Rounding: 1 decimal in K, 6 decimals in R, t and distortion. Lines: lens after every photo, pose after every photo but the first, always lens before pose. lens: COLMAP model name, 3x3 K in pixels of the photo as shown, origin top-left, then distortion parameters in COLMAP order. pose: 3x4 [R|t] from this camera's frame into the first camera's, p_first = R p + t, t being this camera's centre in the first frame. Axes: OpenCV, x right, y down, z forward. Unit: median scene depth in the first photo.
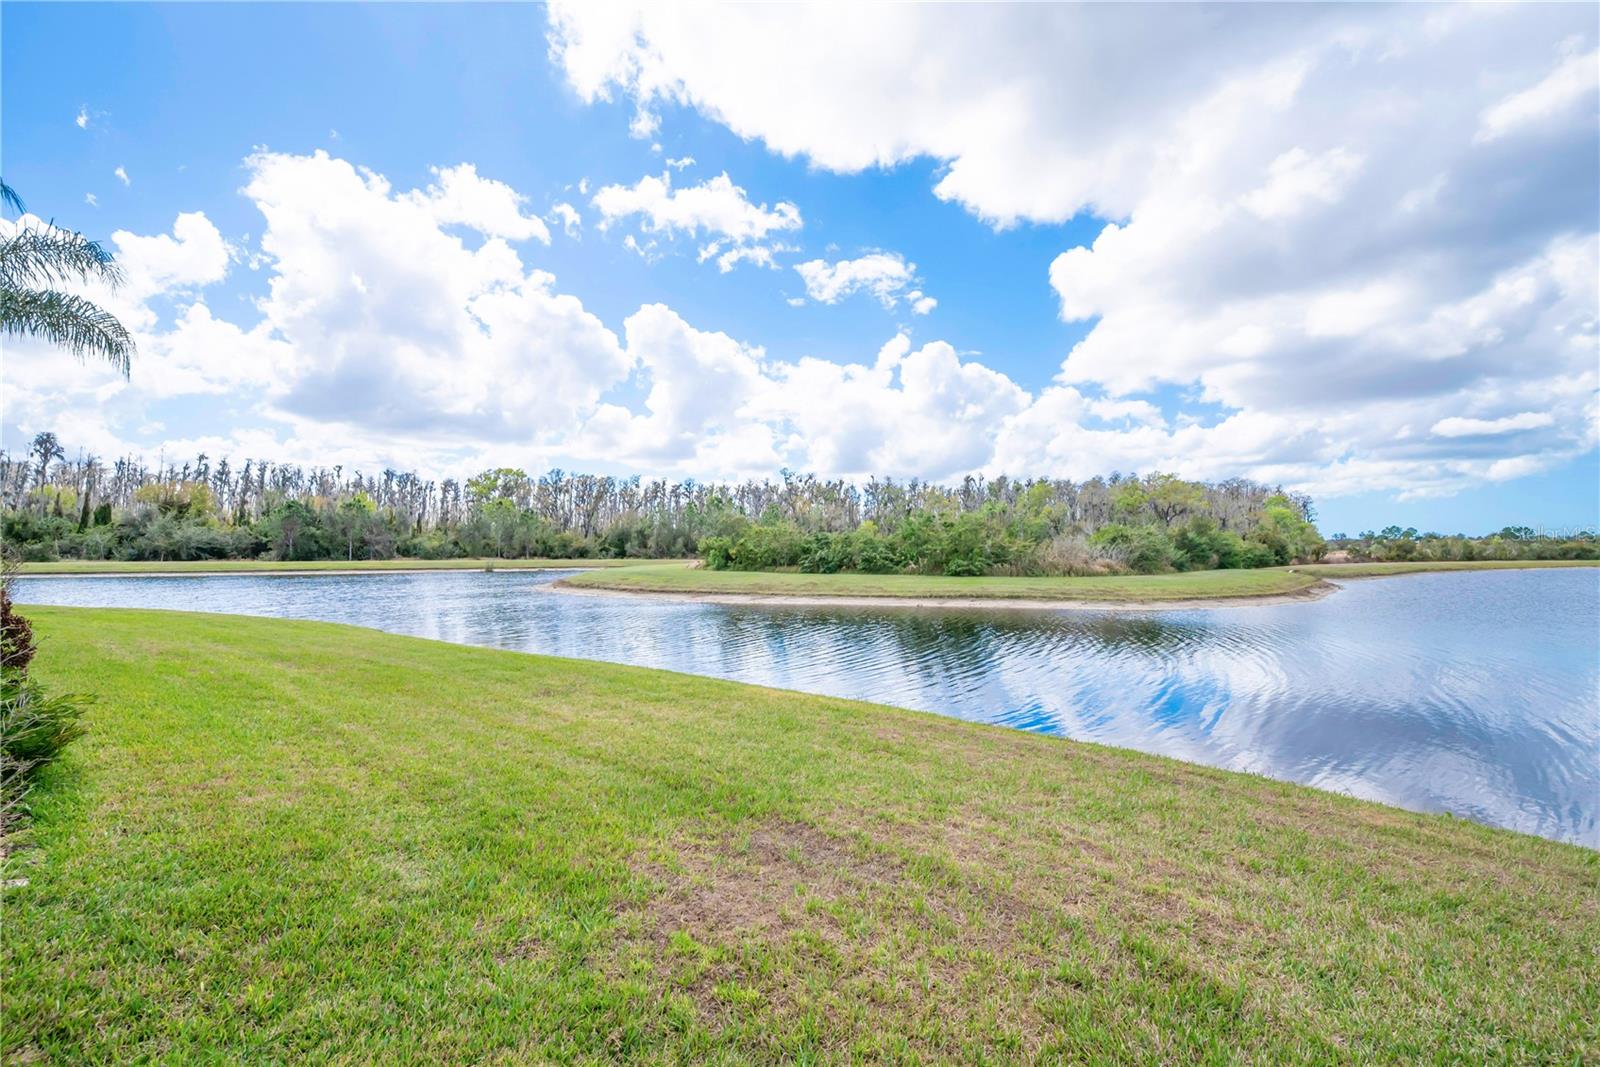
lens RADIAL K [[685.3, 0, 795.1], [0, 685.3, 541.6], [0, 0, 1]] dist [-0.002898, 0.000049]
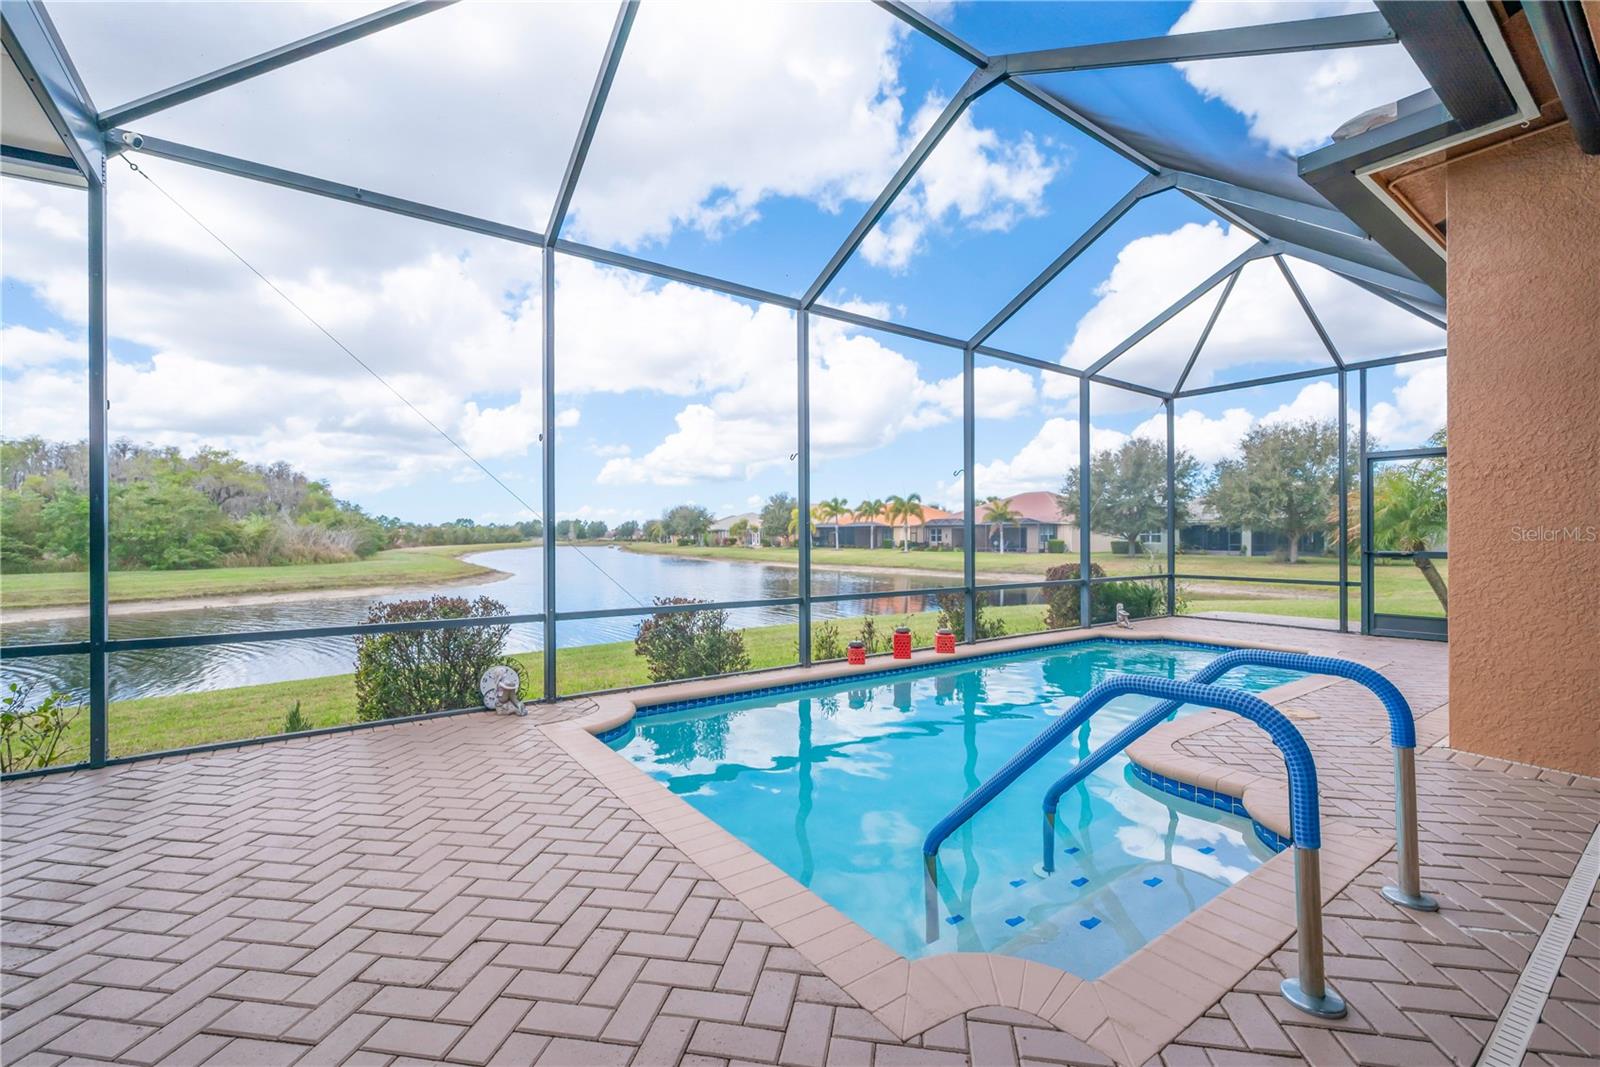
lens RADIAL K [[685.3, 0, 805.7], [0, 685.3, 532.2], [0, 0, 1]] dist [-0.002898, 0.000049]
pose [[0.236335, 0.006284, 0.971651, -0.285217], [-0.013132, 0.999908, -0.003272, 0.001076], [-0.971583, -0.011987, 0.236396, 0.104183]]
